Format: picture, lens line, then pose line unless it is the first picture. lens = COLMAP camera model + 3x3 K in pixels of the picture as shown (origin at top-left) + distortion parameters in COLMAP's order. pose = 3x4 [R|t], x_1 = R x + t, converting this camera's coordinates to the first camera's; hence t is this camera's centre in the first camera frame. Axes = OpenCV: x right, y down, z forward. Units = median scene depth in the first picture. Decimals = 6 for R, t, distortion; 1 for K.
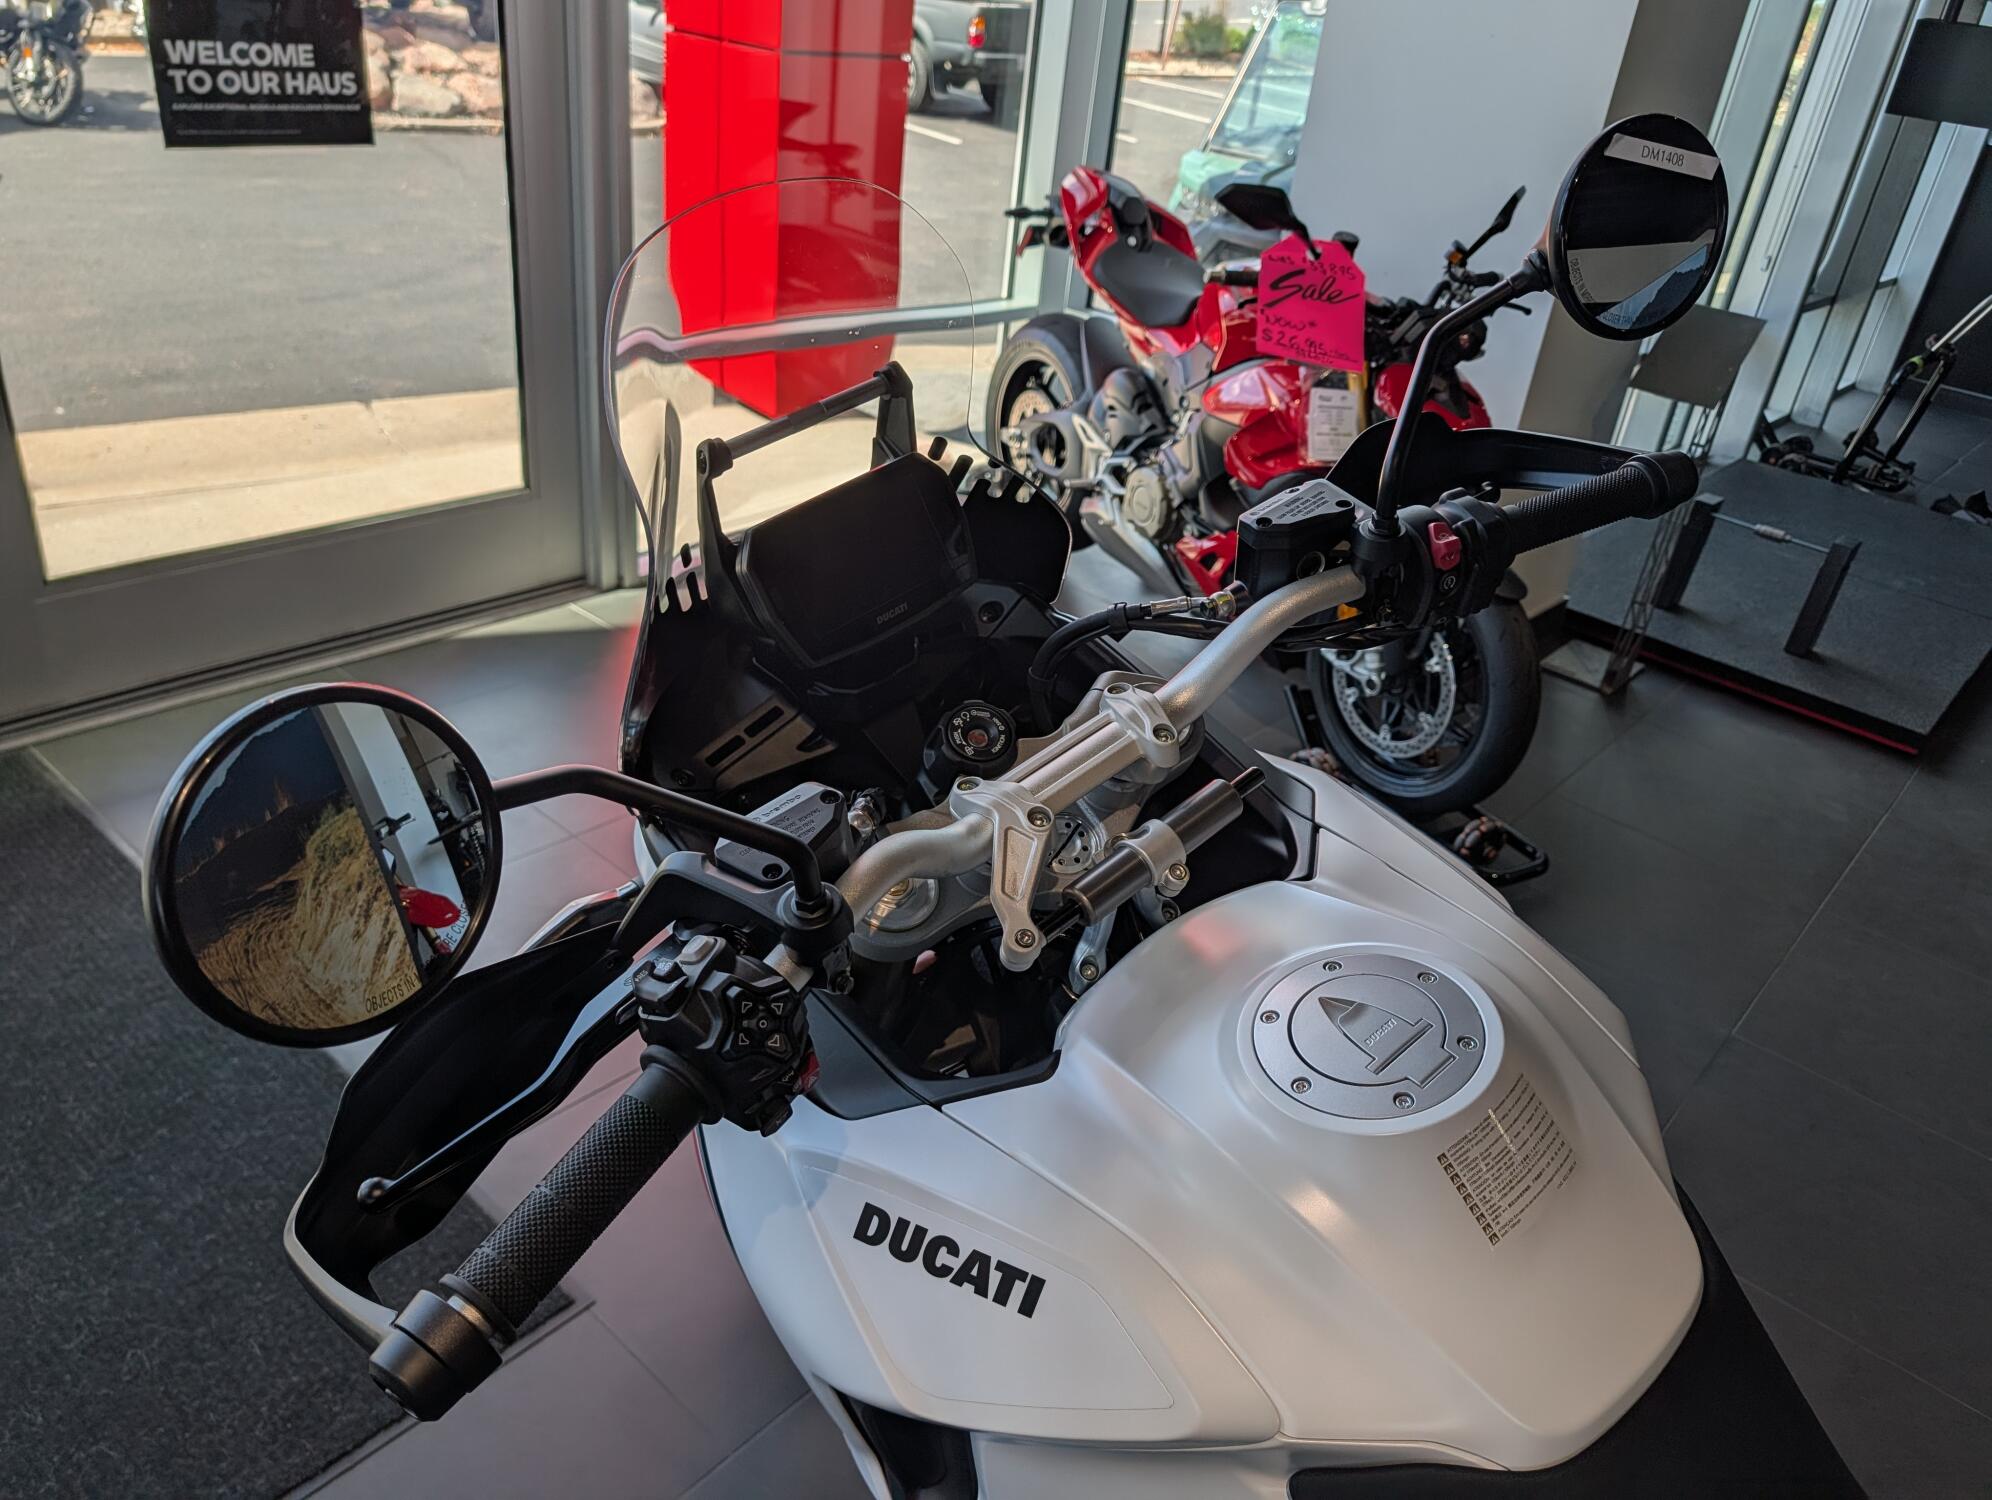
lens RADIAL K [[1452.0, 0, 1039.2], [0, 1452.0, 757.1], [0, 0, 1]] dist [0.002058, -0.011419]
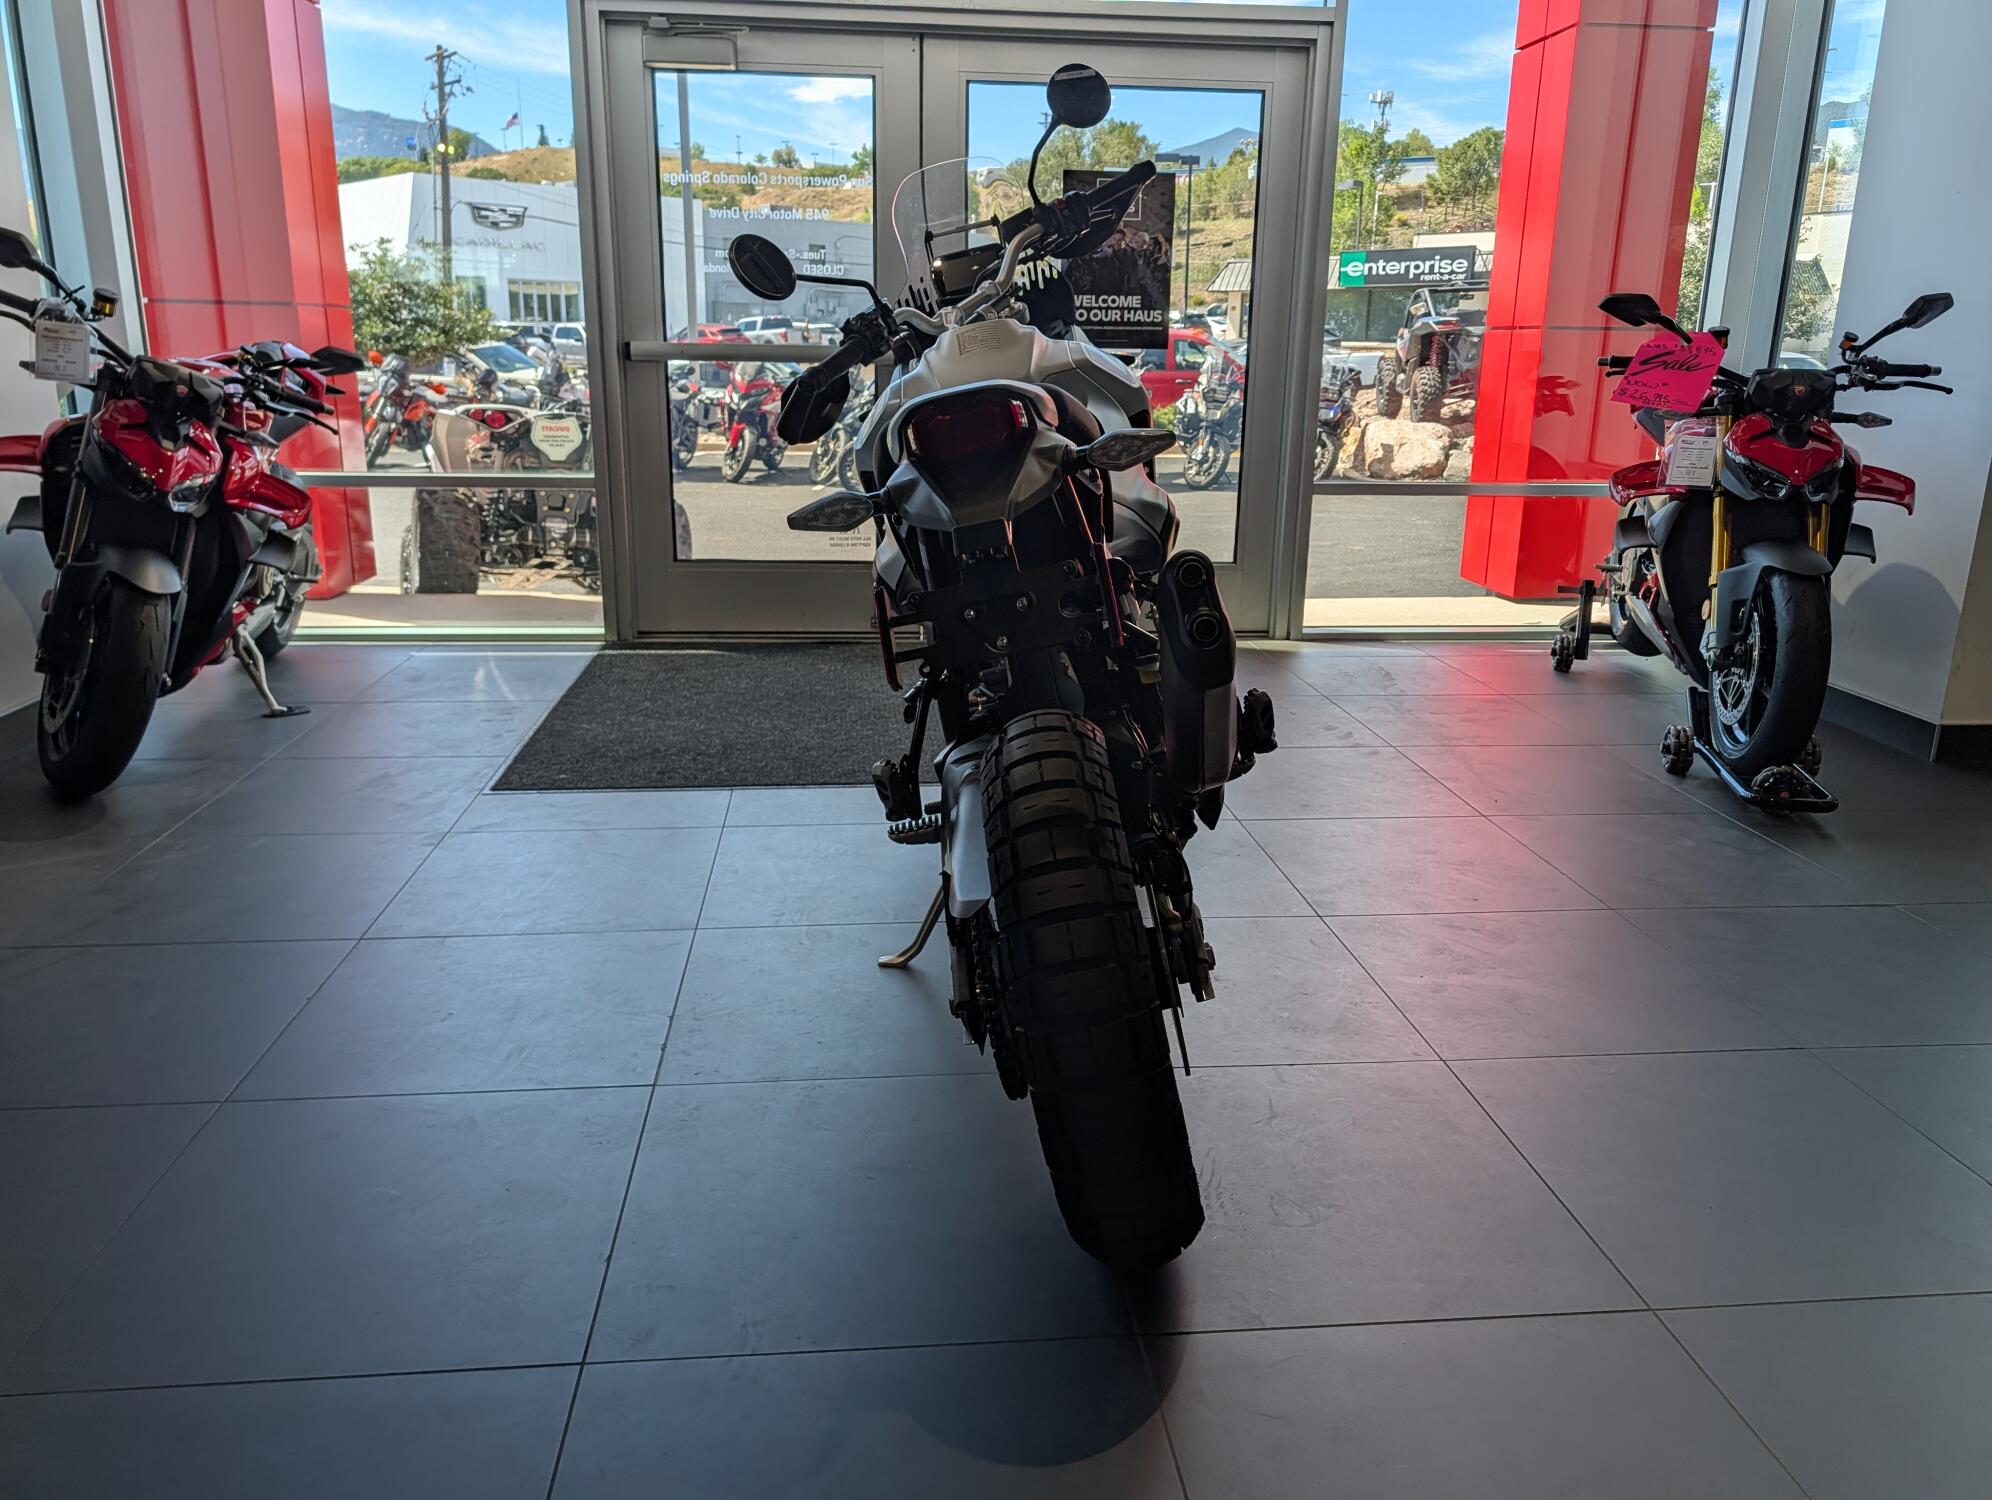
lens RADIAL K [[1448.1, 0, 995.6], [0, 1448.1, 754.4], [0, 0, 1]] dist [-0.004312, -0.004470]
pose [[0.721276, 0.086736, -0.687195, 0.631167], [-0.274215, 0.946825, -0.168310, 0.393811], [0.636055, 0.309837, 0.706707, -0.235636]]
